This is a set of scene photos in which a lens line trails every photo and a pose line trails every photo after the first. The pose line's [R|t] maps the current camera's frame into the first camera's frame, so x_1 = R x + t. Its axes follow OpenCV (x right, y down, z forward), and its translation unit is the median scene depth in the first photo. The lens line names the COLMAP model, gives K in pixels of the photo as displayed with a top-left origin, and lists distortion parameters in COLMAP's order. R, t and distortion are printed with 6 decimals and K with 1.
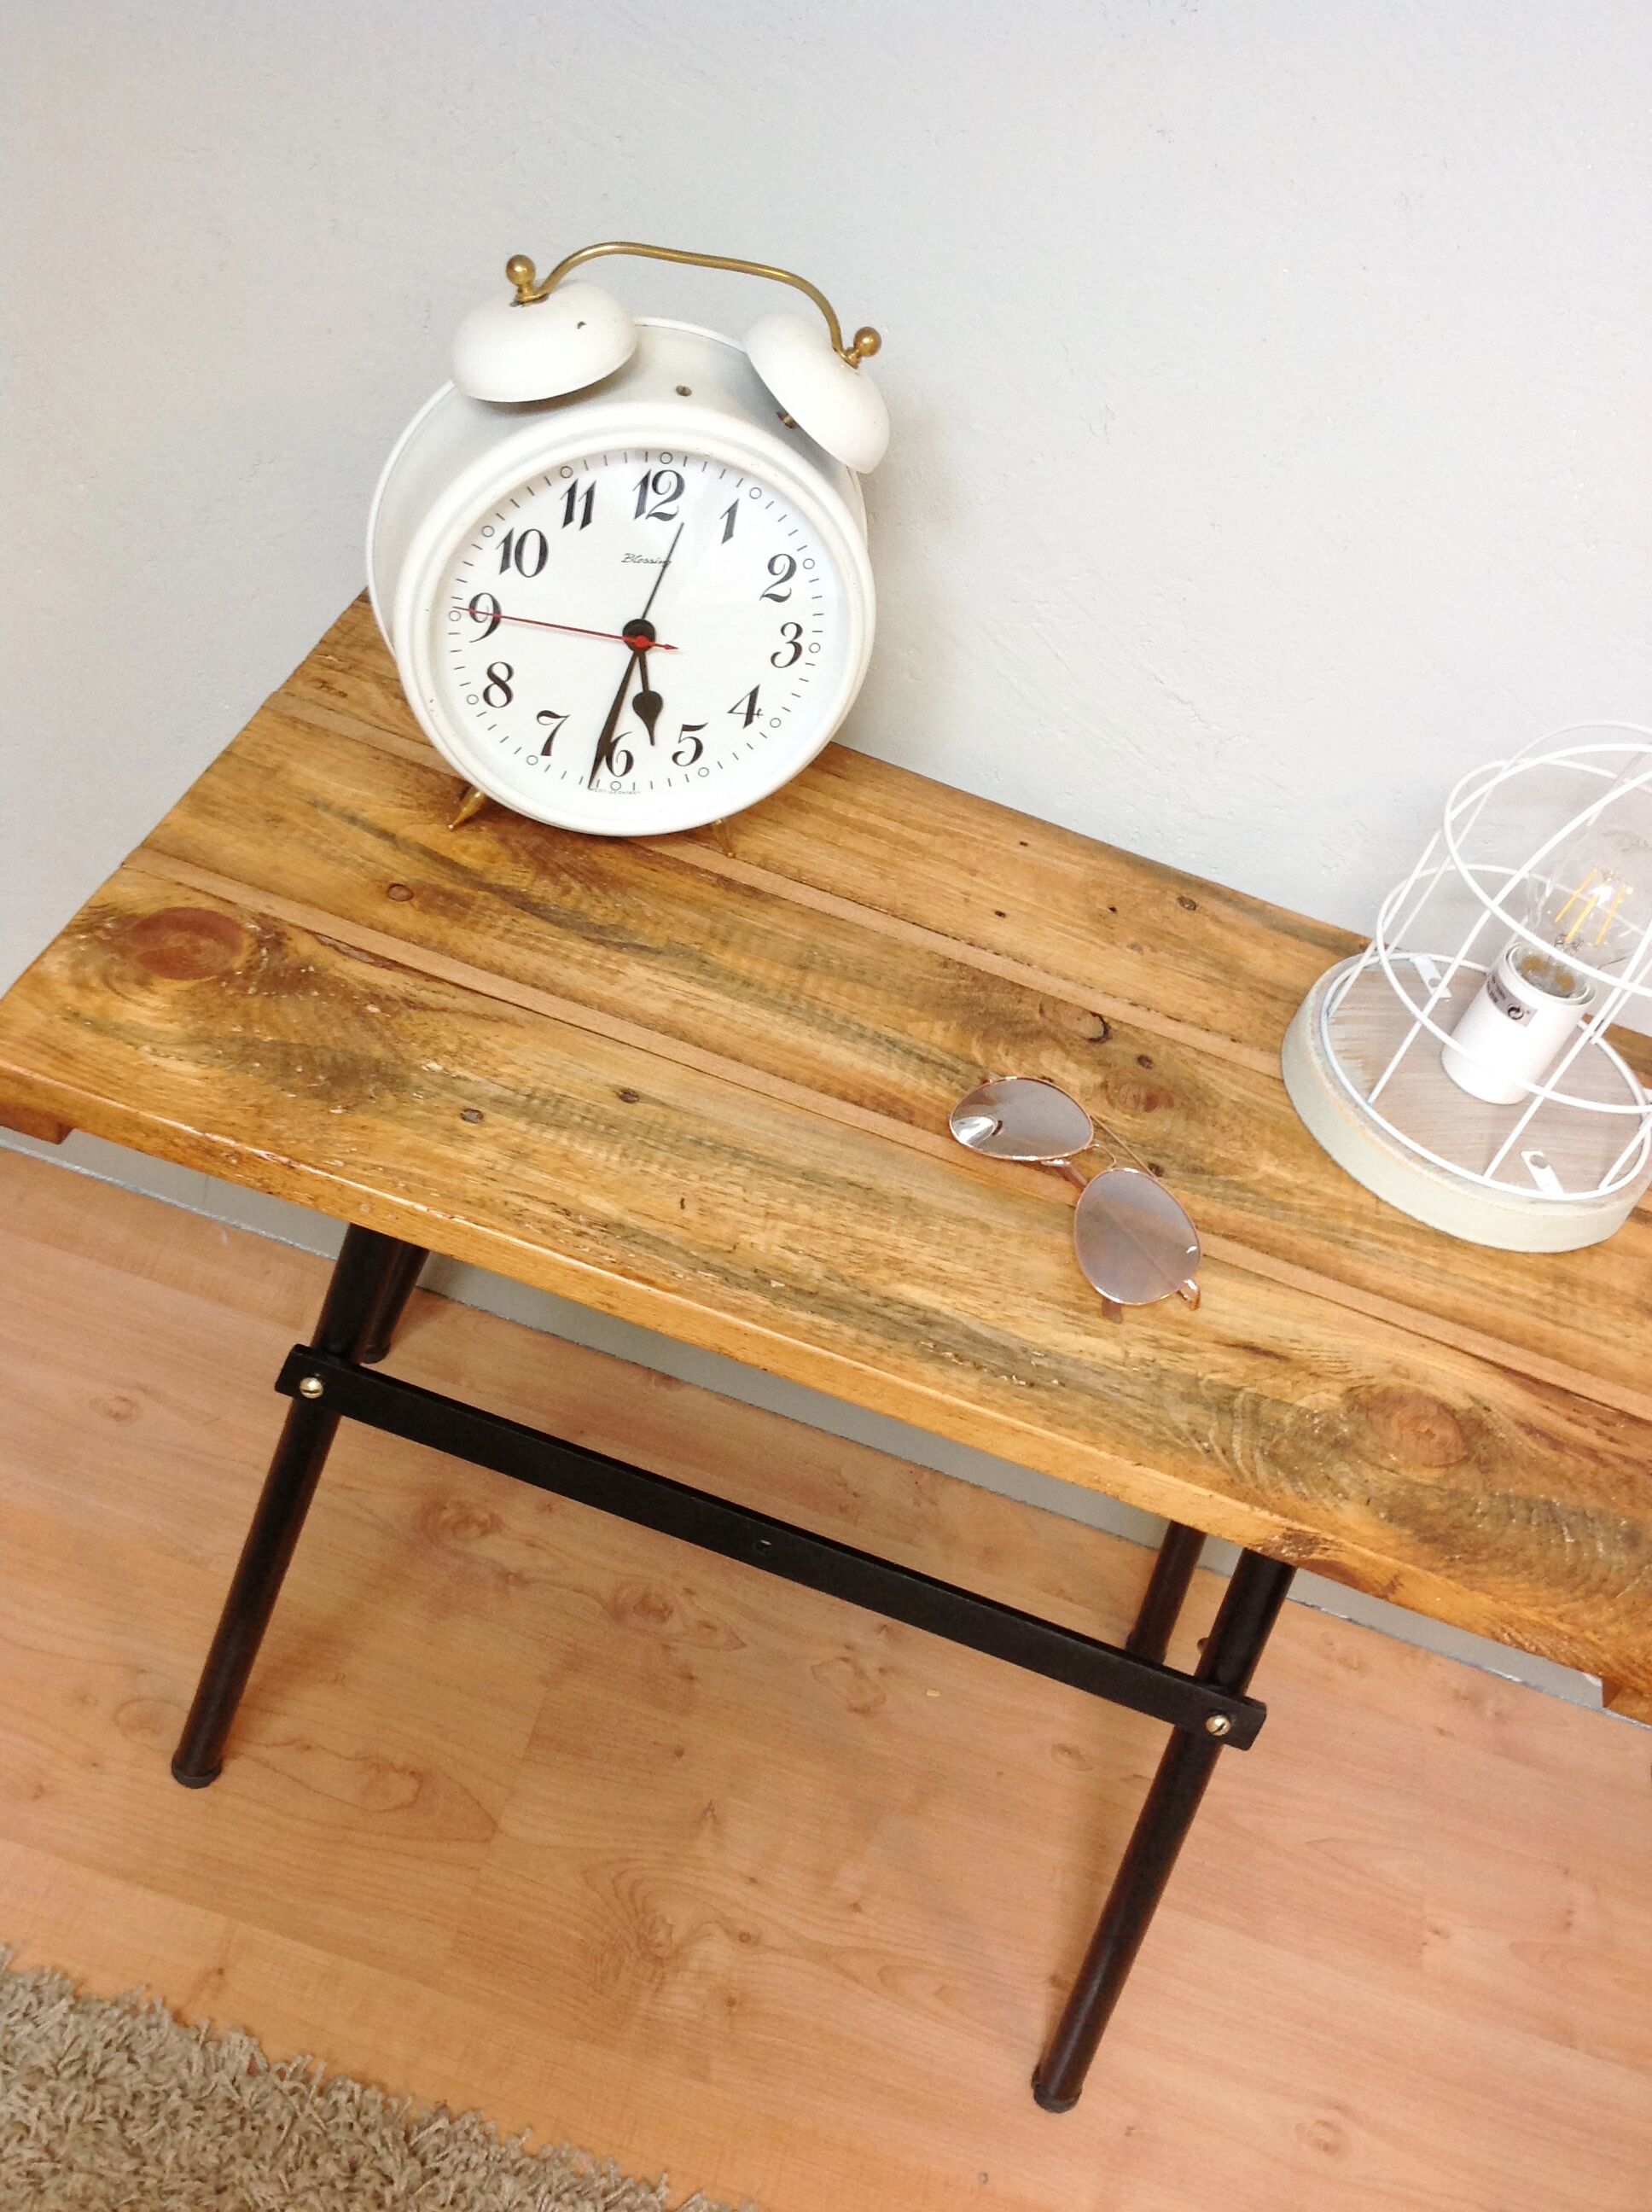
lens RADIAL K [[2086.1, 0, 782.2], [0, 2086.1, 1075.0], [0, 0, 1]] dist [0.009758, 0.000000]
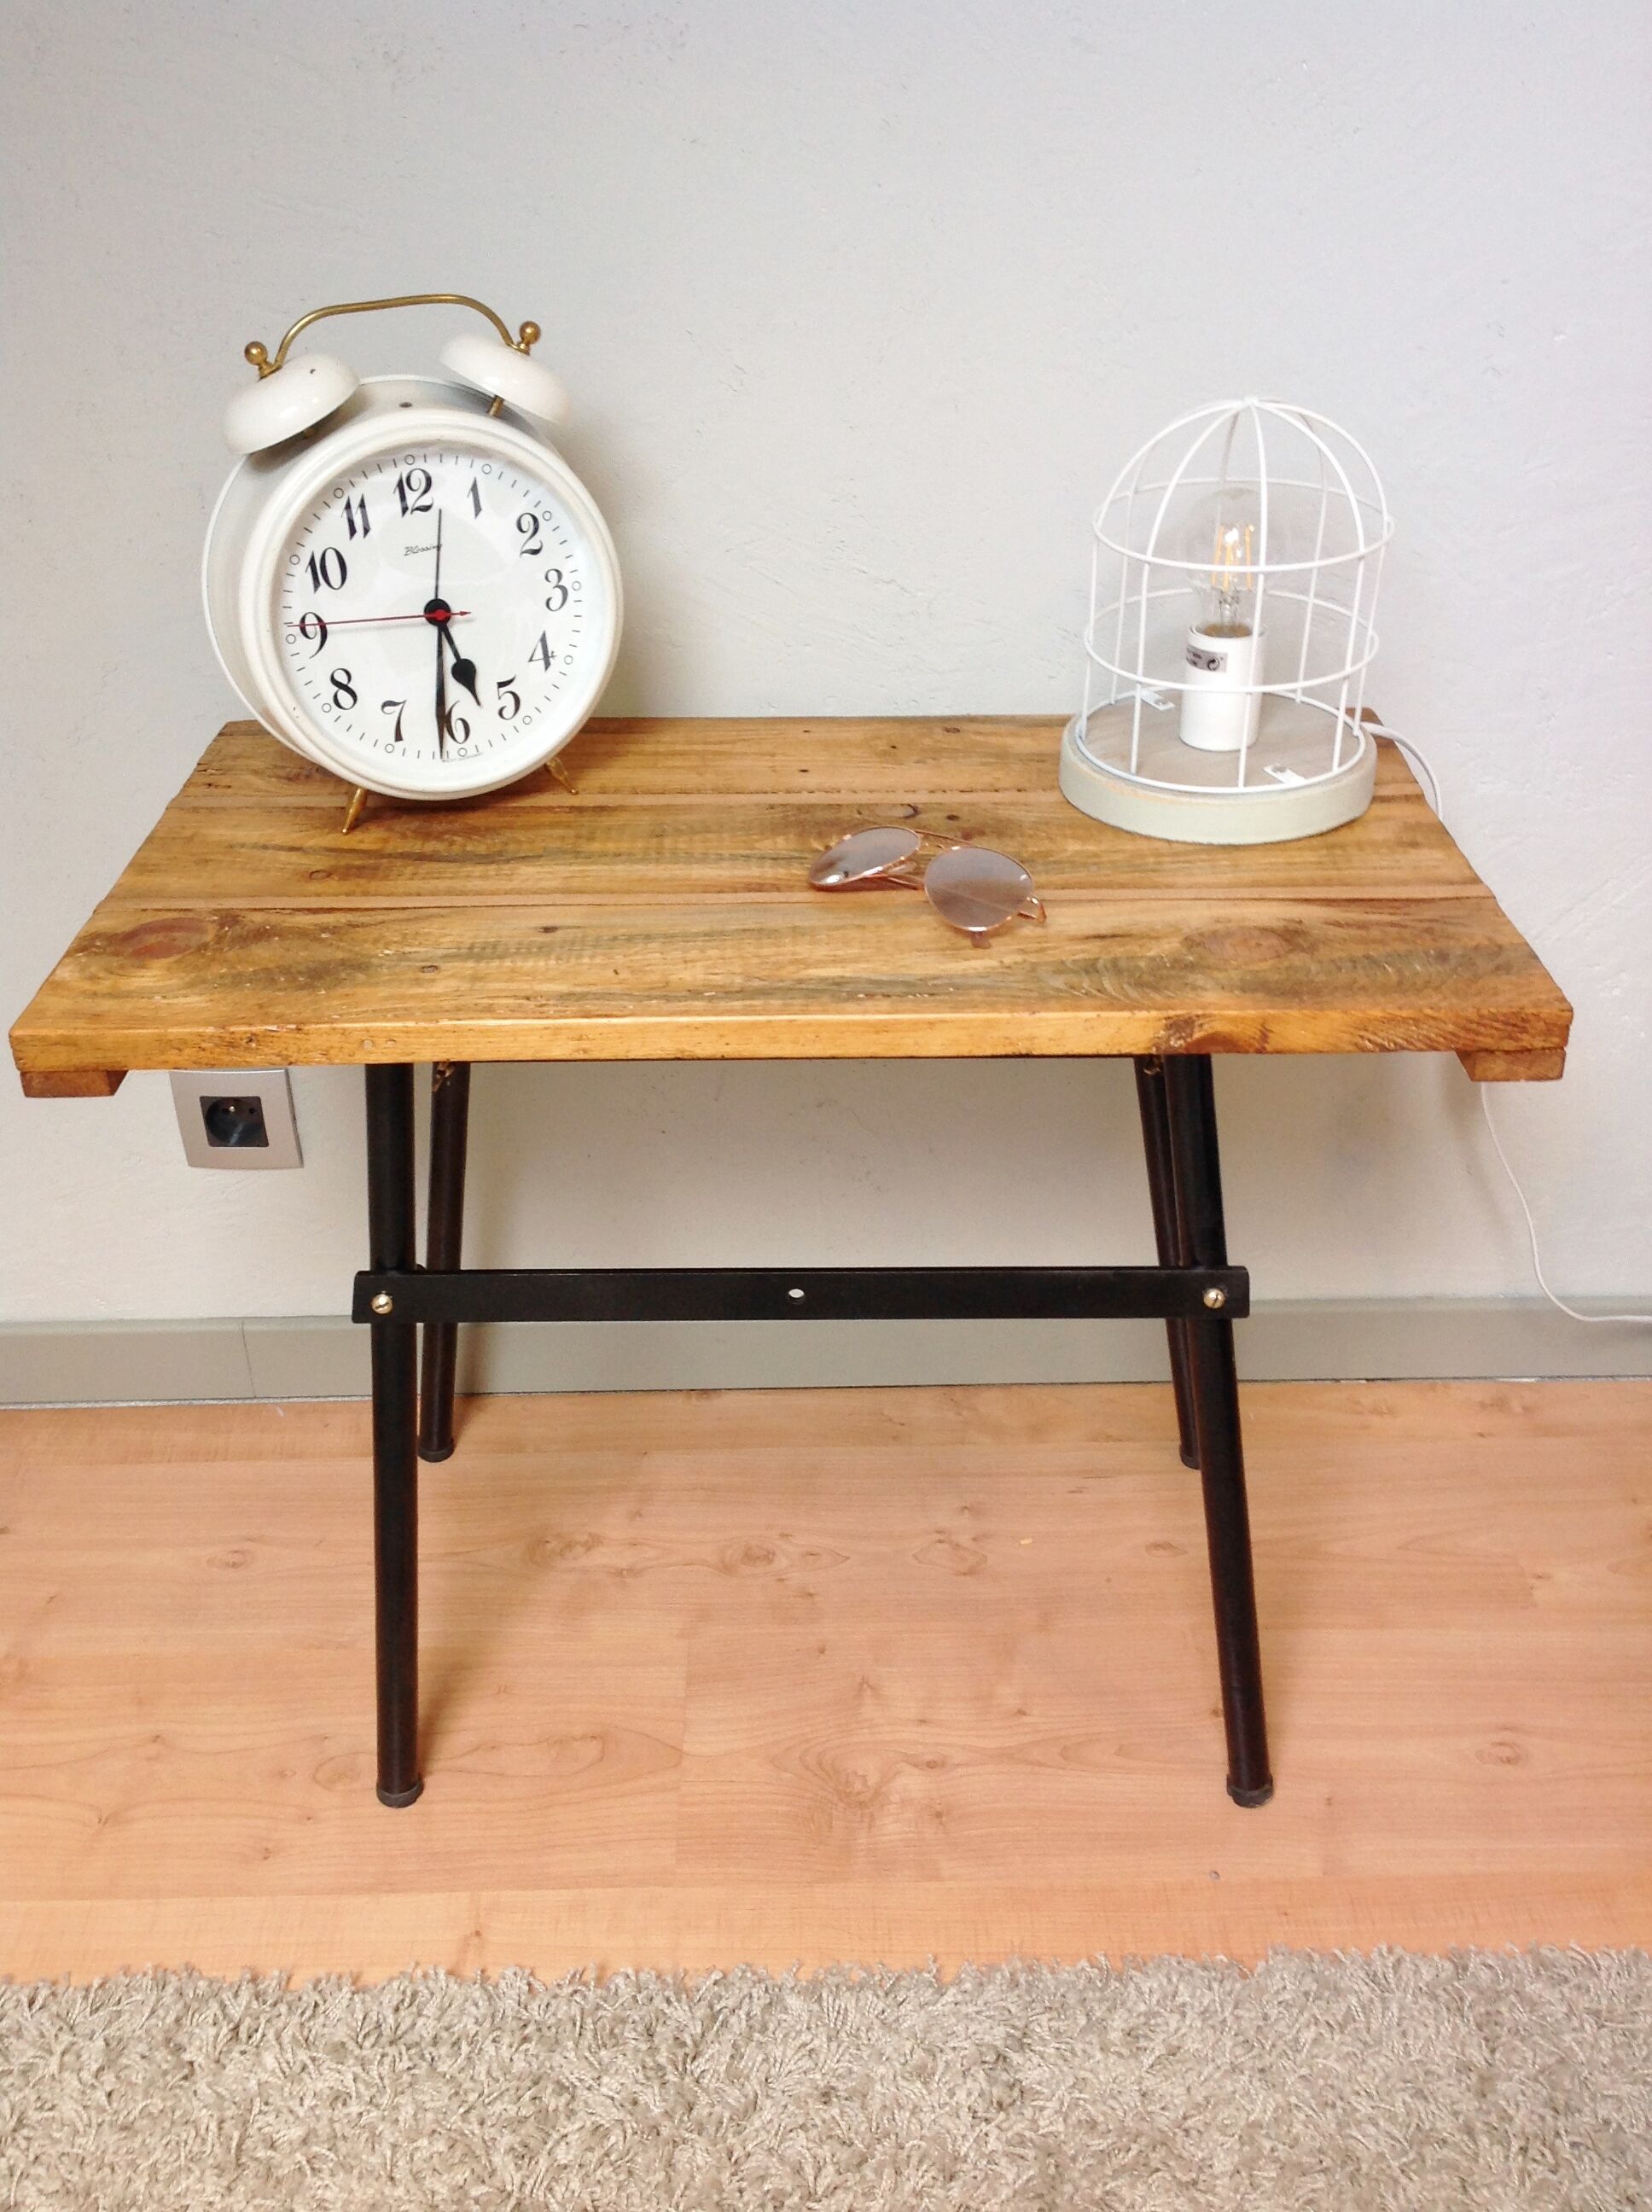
lens RADIAL K [[2086.1, 0, 784.0], [0, 2086.1, 1106.1], [0, 0, 1]] dist [0.009758, 0.000000]
pose [[0.937720, -0.341998, 0.060977, -0.049439], [0.347347, 0.920241, -0.180296, 0.338362], [0.005547, 0.190247, 0.981721, -0.156826]]
